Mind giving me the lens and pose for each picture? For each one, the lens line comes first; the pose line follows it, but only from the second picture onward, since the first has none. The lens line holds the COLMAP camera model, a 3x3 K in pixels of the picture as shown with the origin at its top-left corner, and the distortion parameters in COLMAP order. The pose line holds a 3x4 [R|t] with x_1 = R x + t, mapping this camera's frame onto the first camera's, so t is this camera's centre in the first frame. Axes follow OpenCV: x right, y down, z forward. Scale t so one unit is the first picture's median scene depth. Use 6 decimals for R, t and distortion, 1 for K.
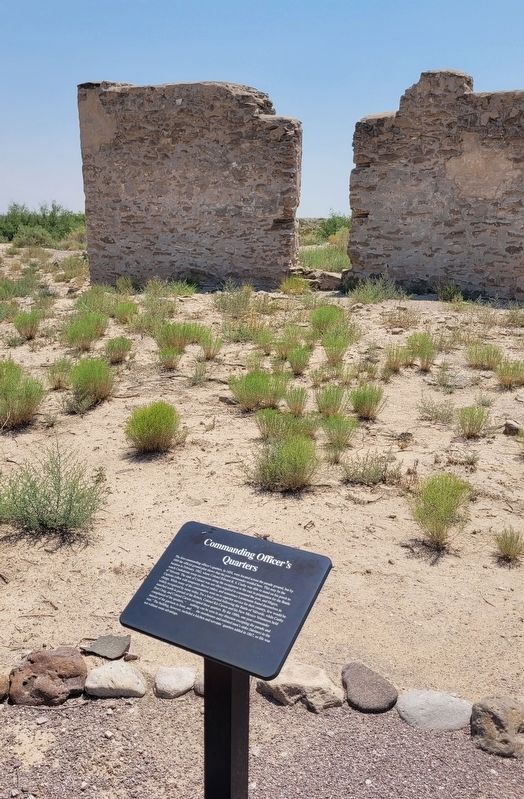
lens RADIAL K [[782.7, 0, 259.6], [0, 782.7, 394.4], [0, 0, 1]] dist [0.037483, 0.000000]
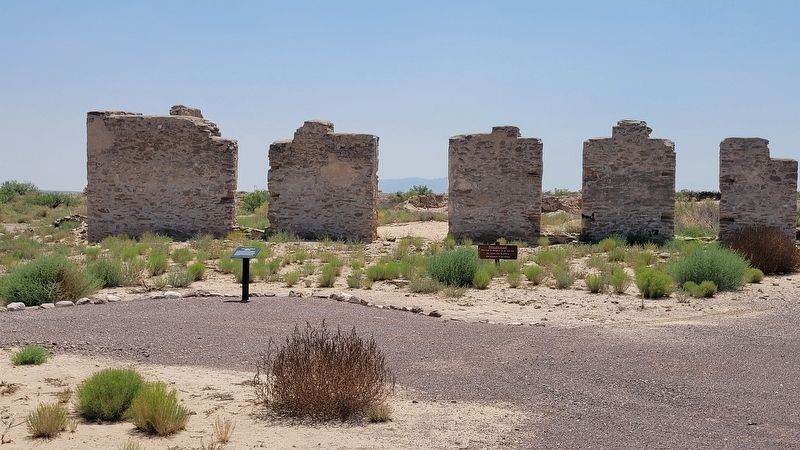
lens RADIAL K [[668.6, 0, 394.7], [0, 668.6, 225.6], [0, 0, 1]] dist [0.016230, 0.013808]
pose [[0.957259, -0.008948, 0.289094, -0.043097], [0.058947, 0.984579, -0.164713, 0.092649], [-0.283162, 0.174714, 0.943024, -0.440452]]
